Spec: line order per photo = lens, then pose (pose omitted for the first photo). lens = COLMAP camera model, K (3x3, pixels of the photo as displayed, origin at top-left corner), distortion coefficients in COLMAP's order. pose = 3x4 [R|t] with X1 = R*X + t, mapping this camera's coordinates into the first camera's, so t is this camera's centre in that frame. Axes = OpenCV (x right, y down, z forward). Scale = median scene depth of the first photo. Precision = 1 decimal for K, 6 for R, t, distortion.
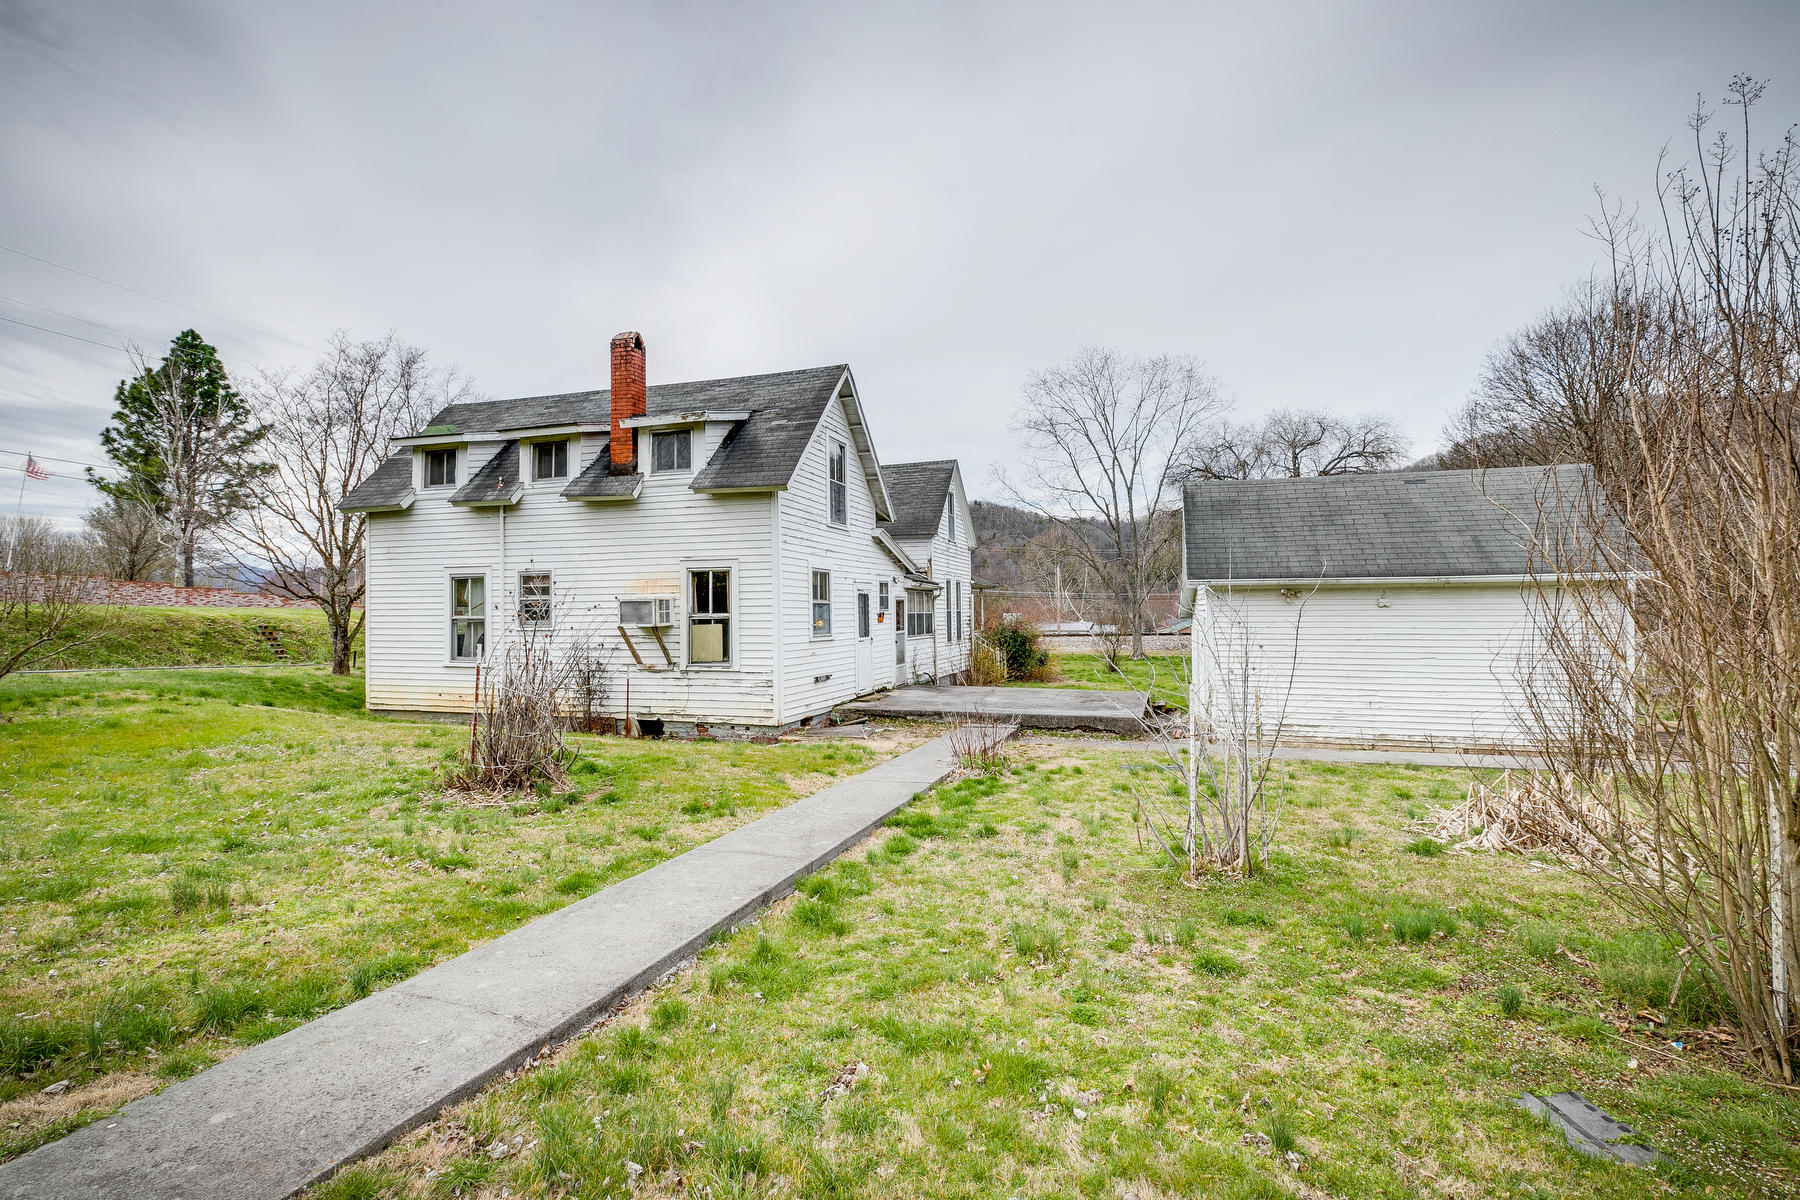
lens RADIAL K [[833.2, 0, 900.3], [0, 833.2, 607.0], [0, 0, 1]] dist [0.002164, 0.000103]
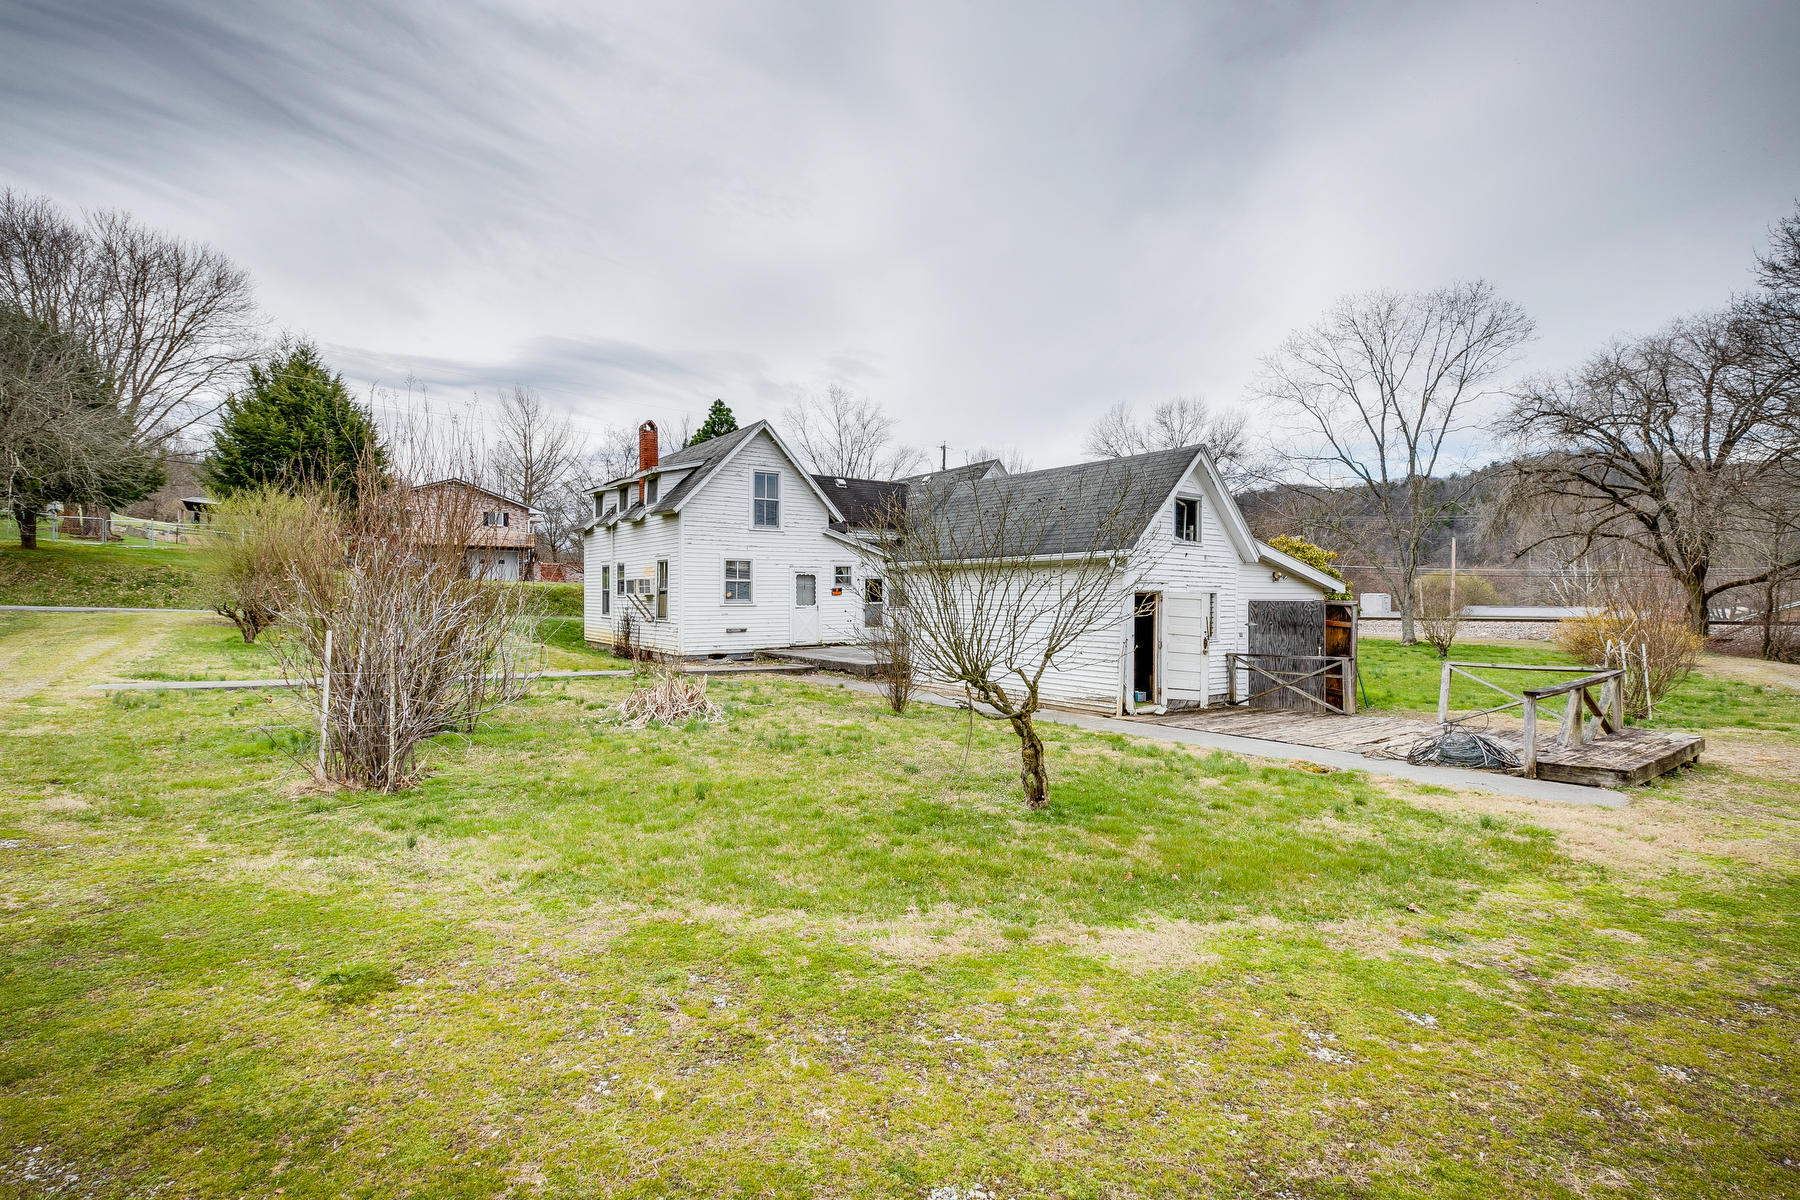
lens RADIAL K [[833.2, 0, 896.7], [0, 833.2, 600.9], [0, 0, 1]] dist [0.002164, 0.000103]
pose [[0.800165, 0.010345, -0.599691, 0.942808], [0.002583, 0.999783, 0.020693, 0.000478], [0.599774, -0.018107, 0.799964, -0.042969]]
